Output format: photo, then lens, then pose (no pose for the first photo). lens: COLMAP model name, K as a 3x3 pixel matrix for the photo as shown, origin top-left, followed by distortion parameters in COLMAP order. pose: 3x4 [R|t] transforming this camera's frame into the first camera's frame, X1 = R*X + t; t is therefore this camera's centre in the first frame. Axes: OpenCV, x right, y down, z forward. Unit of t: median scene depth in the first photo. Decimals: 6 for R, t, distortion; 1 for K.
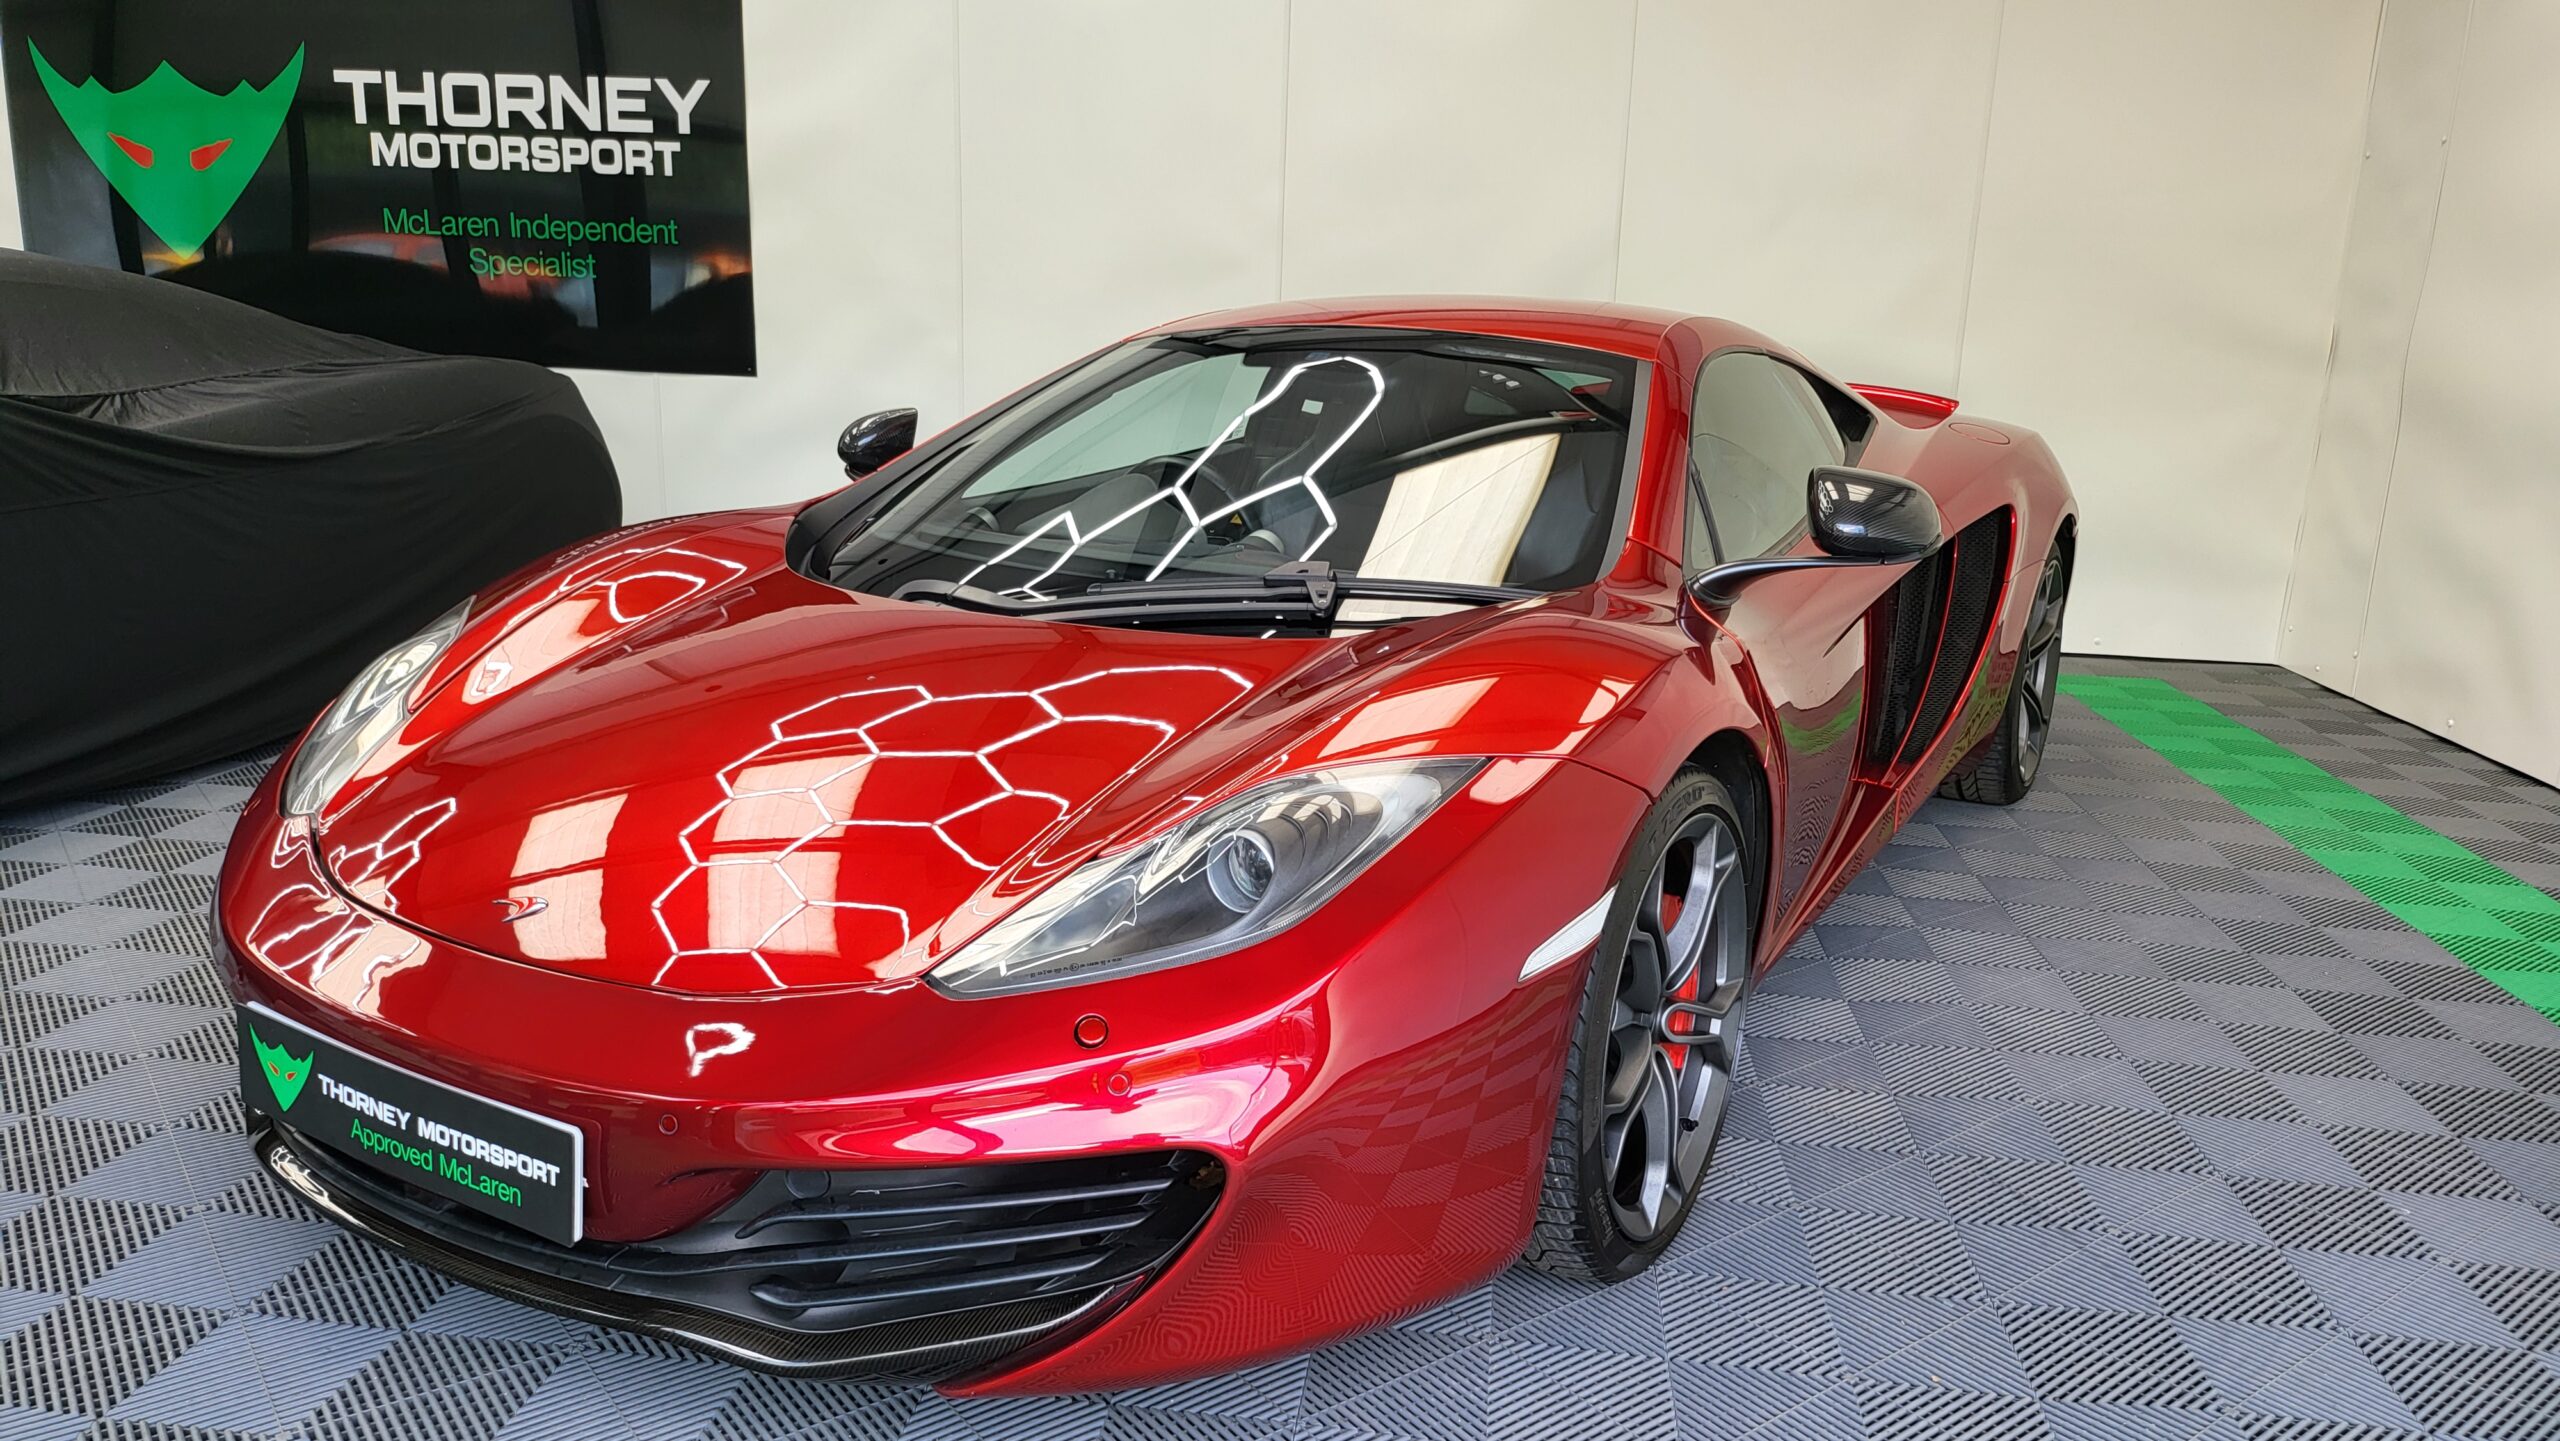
lens RADIAL K [[1775.3, 0, 1305.3], [0, 1775.3, 718.1], [0, 0, 1]] dist [0.038654, -0.041945]
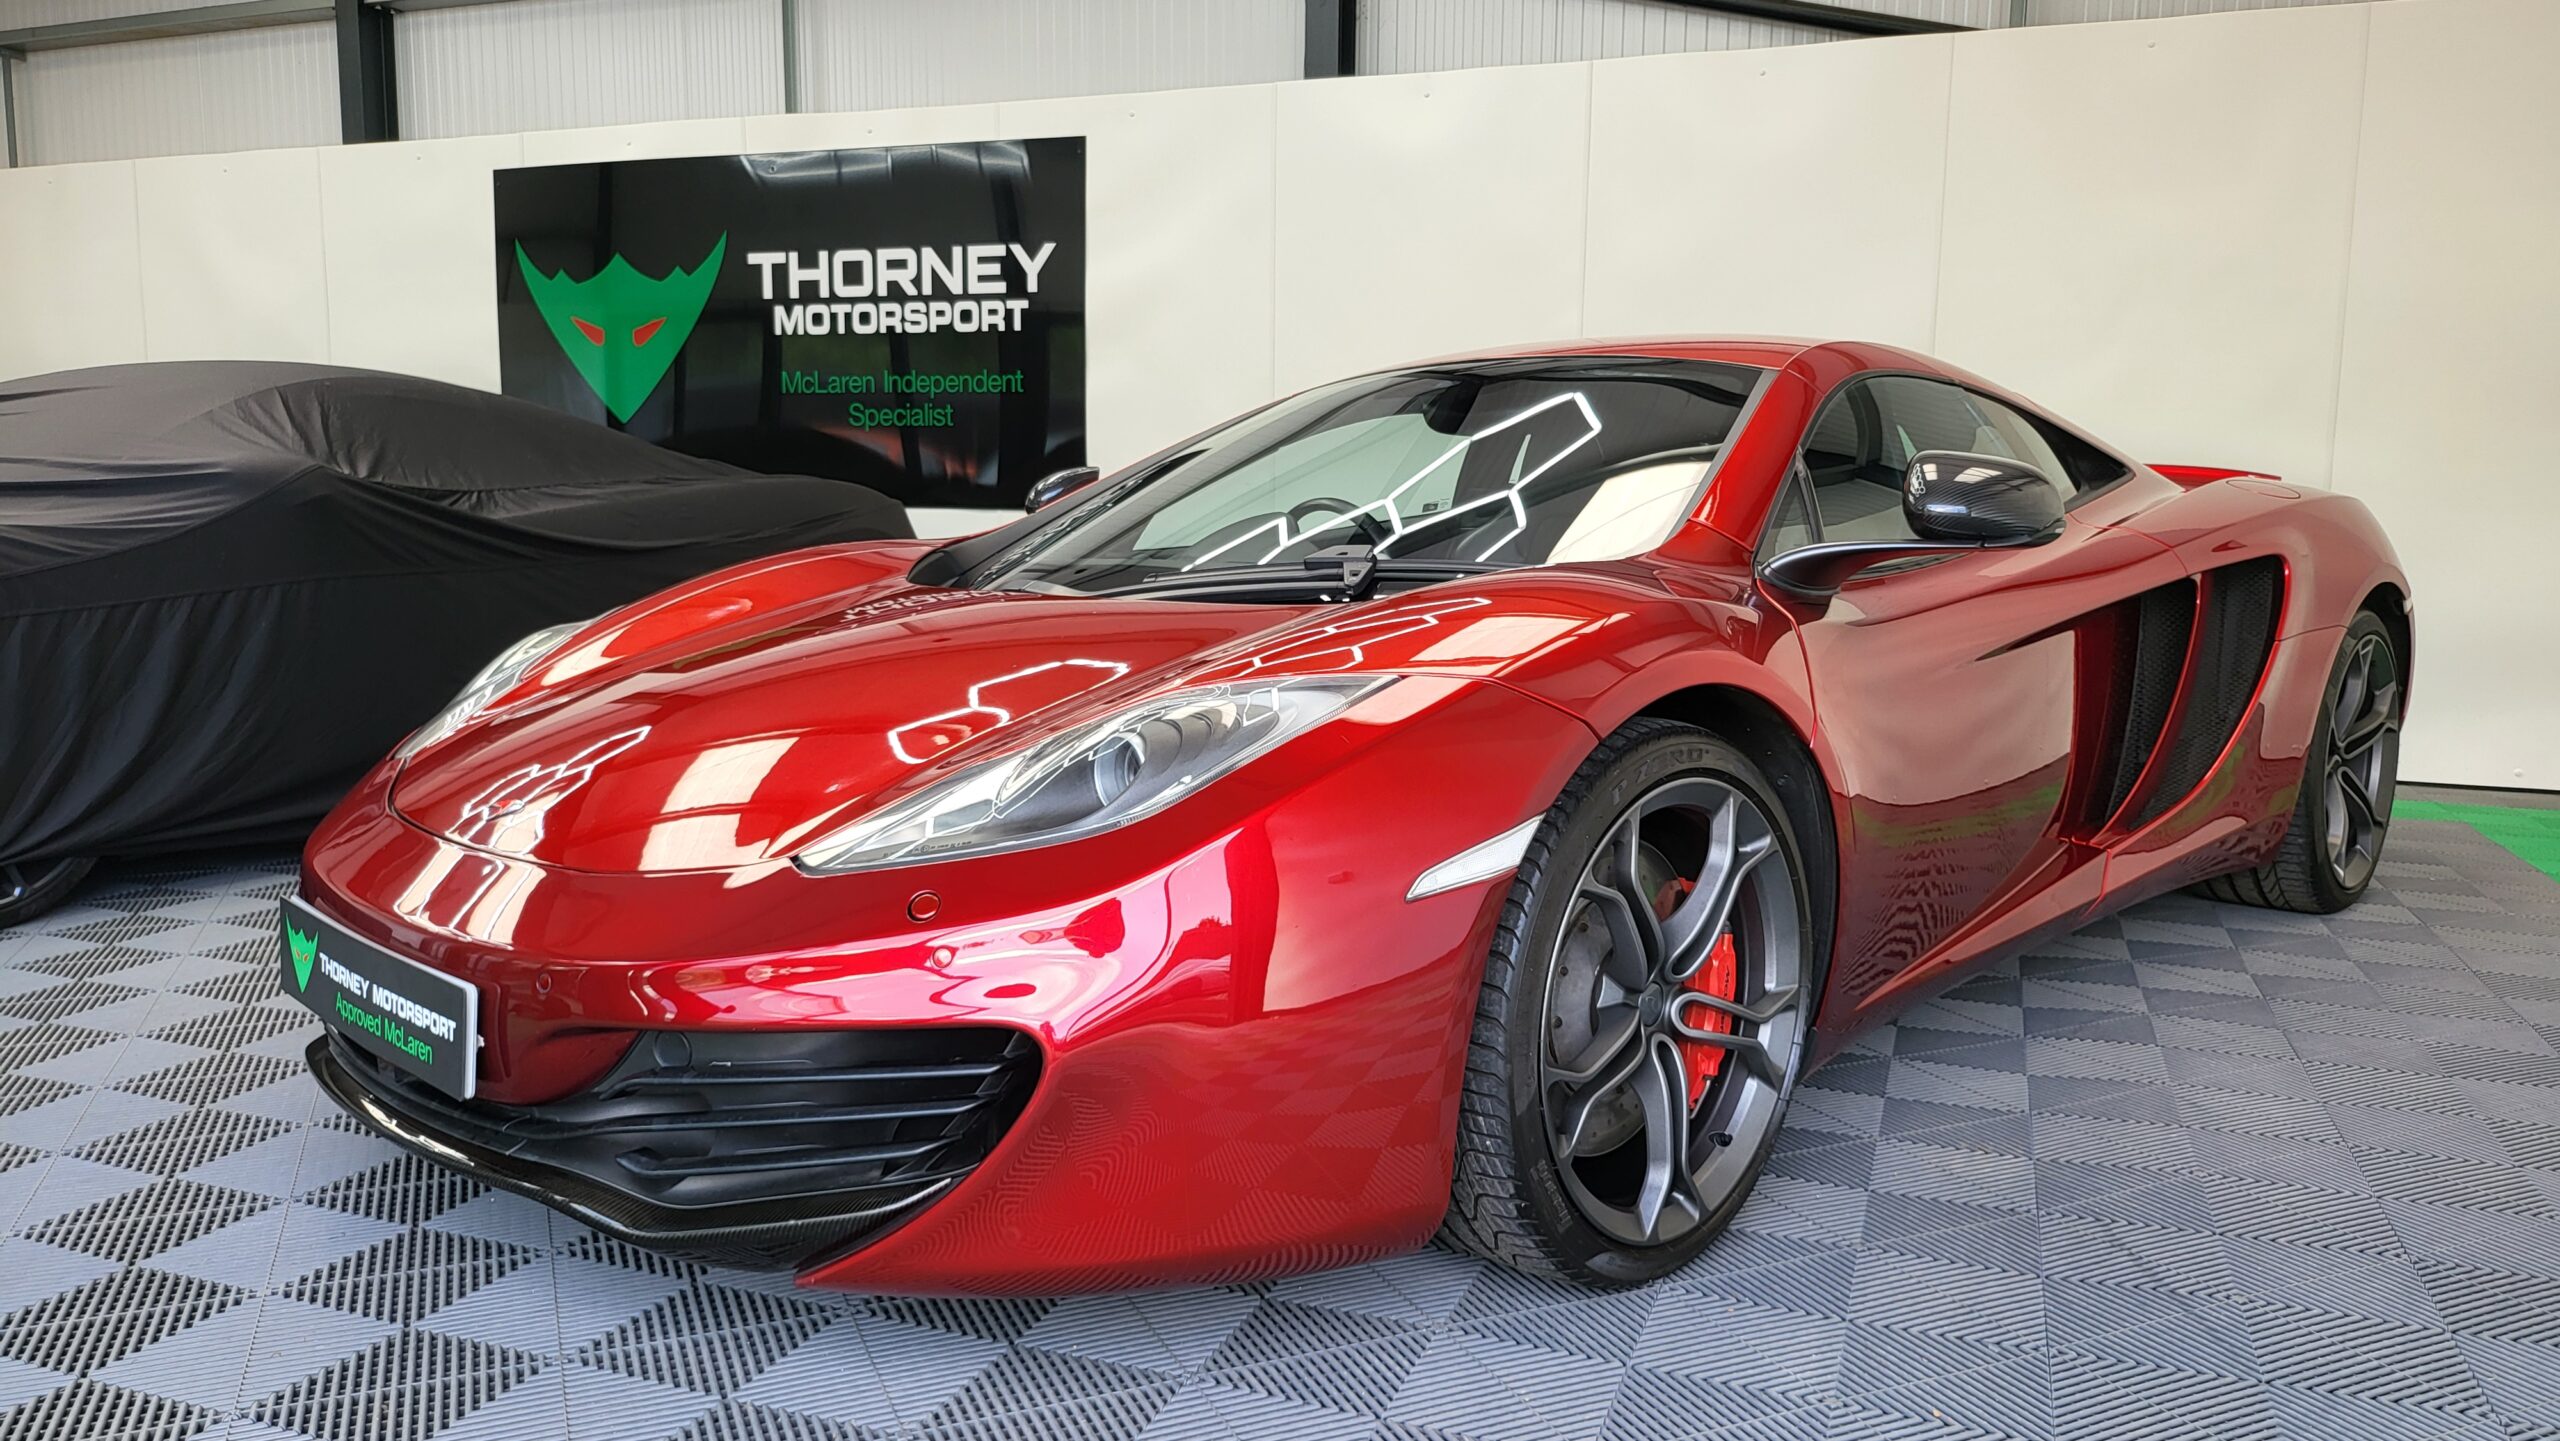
lens RADIAL K [[1774.0, 0, 1322.4], [0, 1774.0, 726.8], [0, 0, 1]] dist [0.035383, -0.033828]
pose [[0.973176, 0.006962, -0.229956, 0.092712], [-0.030728, 0.994519, -0.099934, 0.048184], [0.228000, 0.104319, 0.968056, 0.022329]]
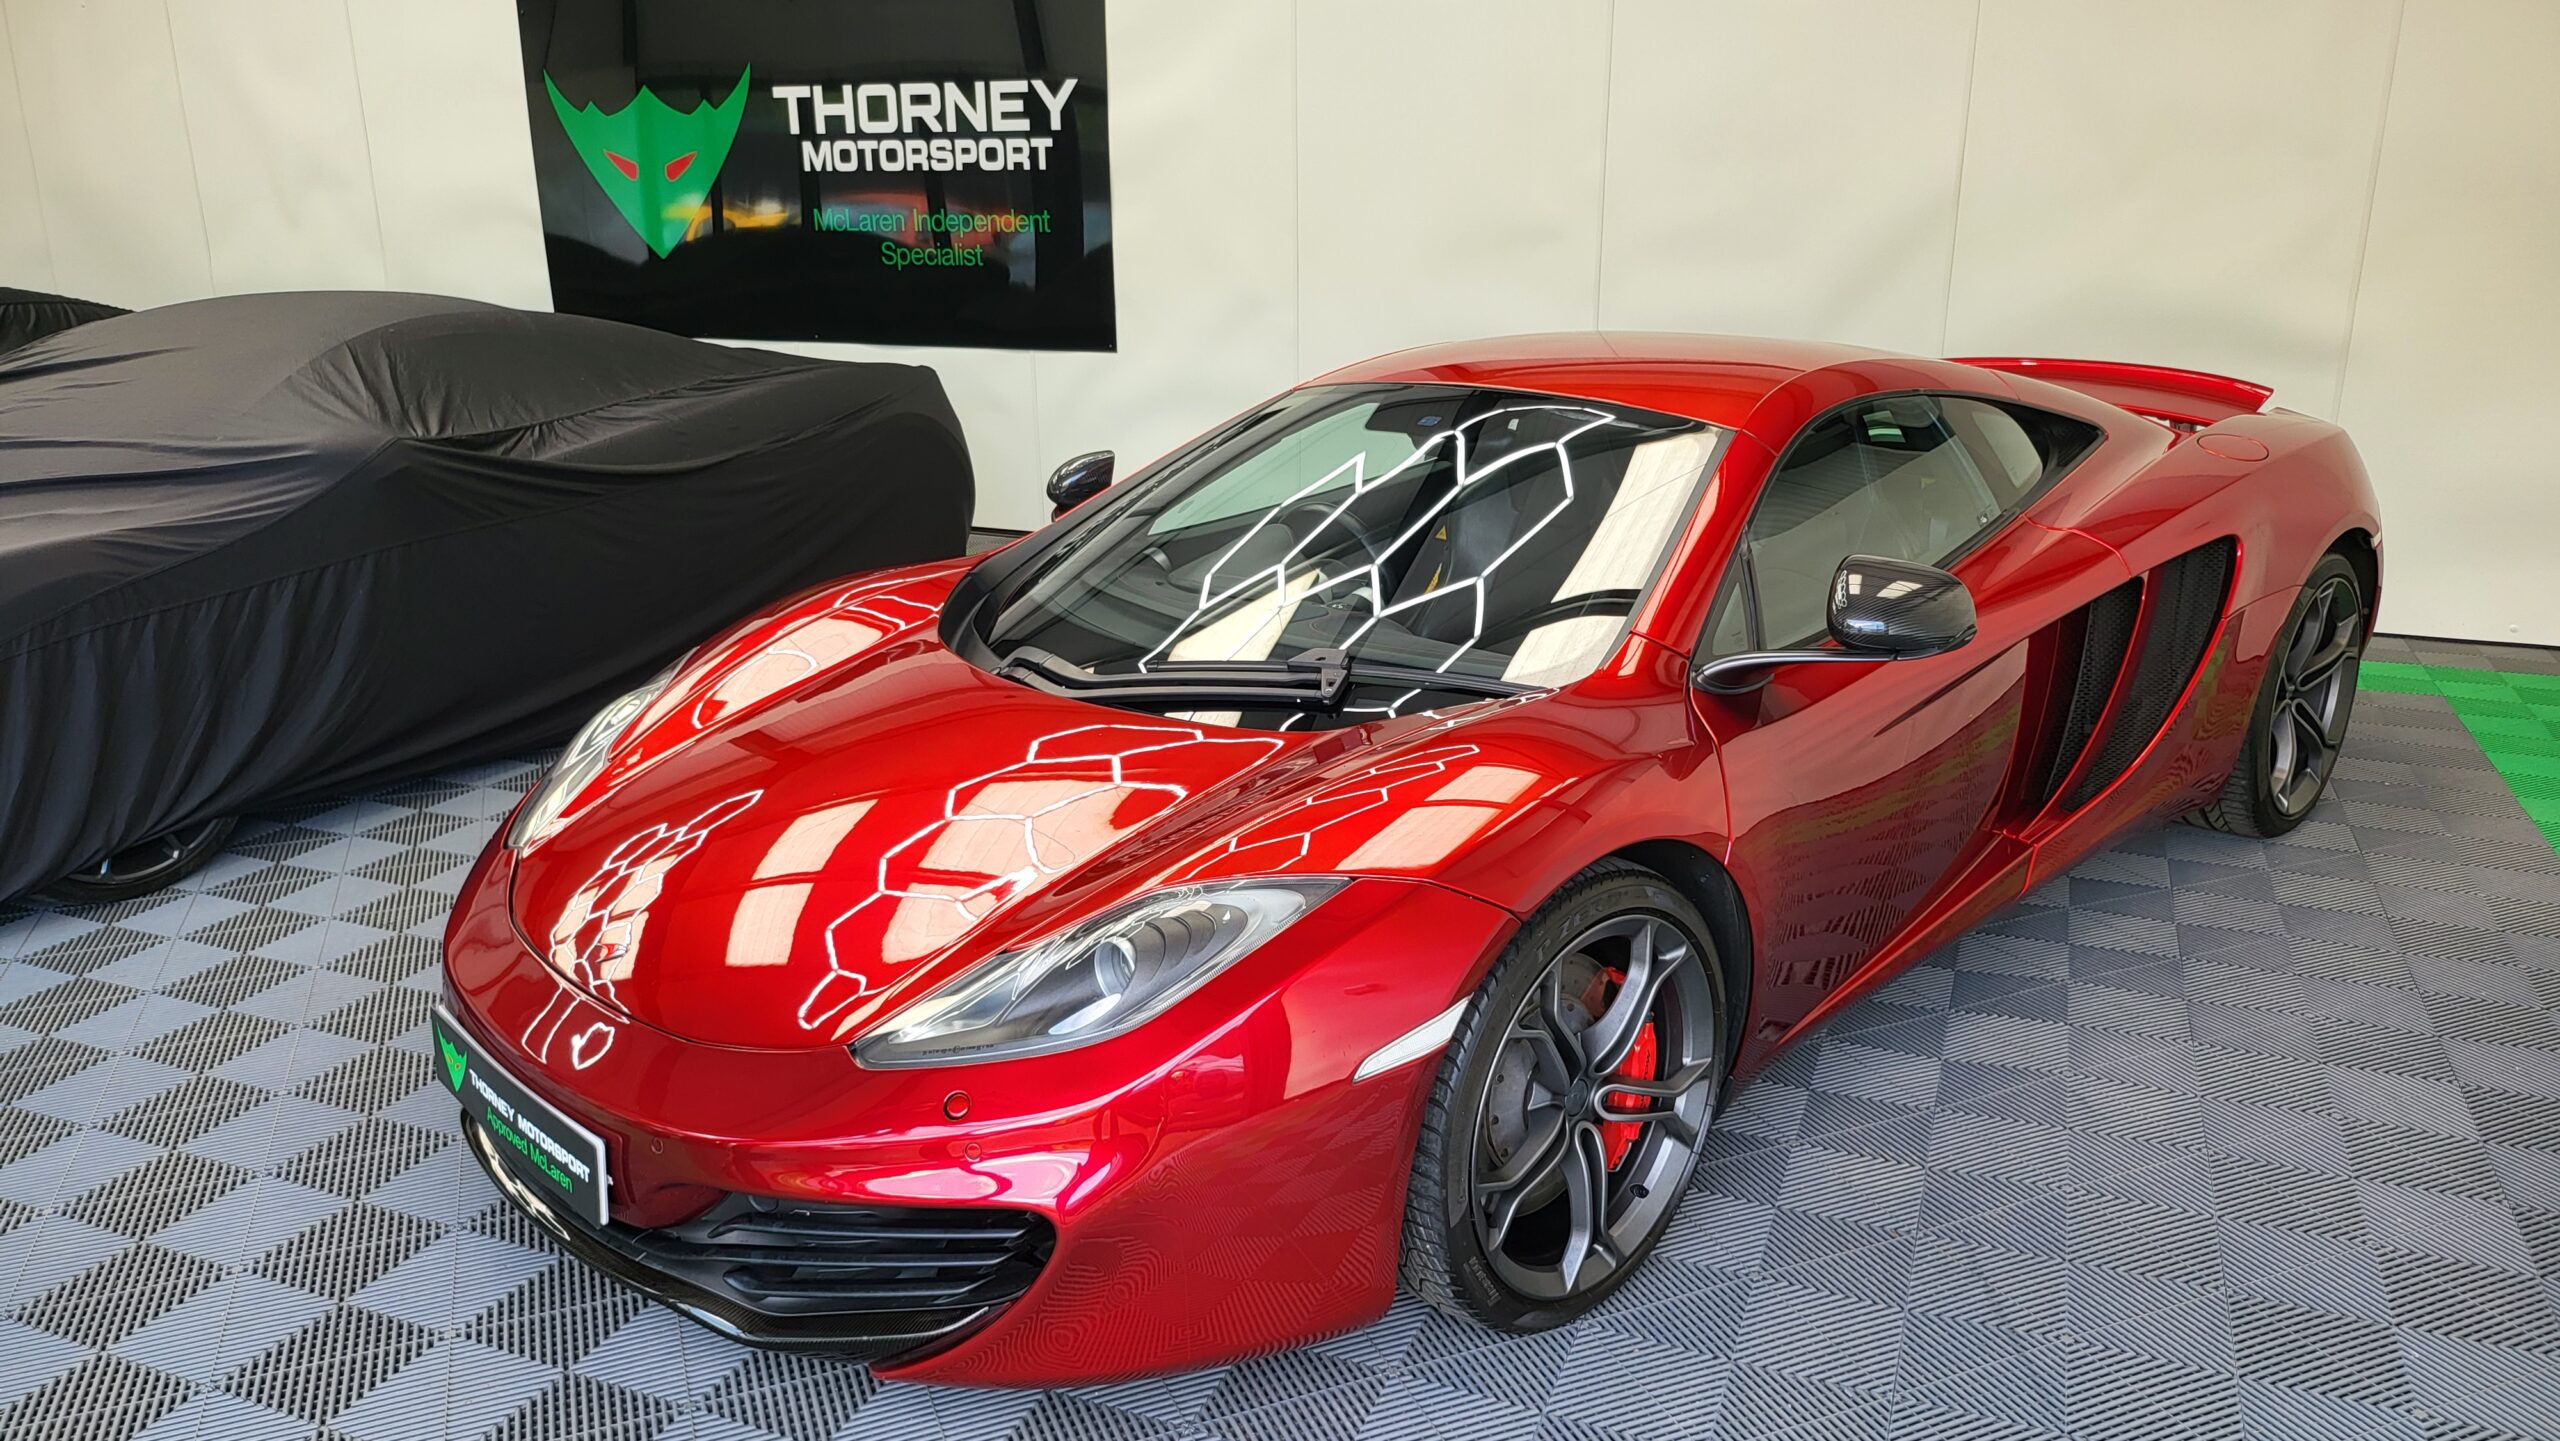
lens RADIAL K [[1775.3, 0, 1305.3], [0, 1775.3, 718.1], [0, 0, 1]] dist [0.038654, -0.041945]
pose [[0.963651, 0.036936, -0.264599, 0.121775], [-0.021216, 0.997849, 0.062025, -0.049191], [0.266321, -0.054157, 0.962362, -0.029631]]
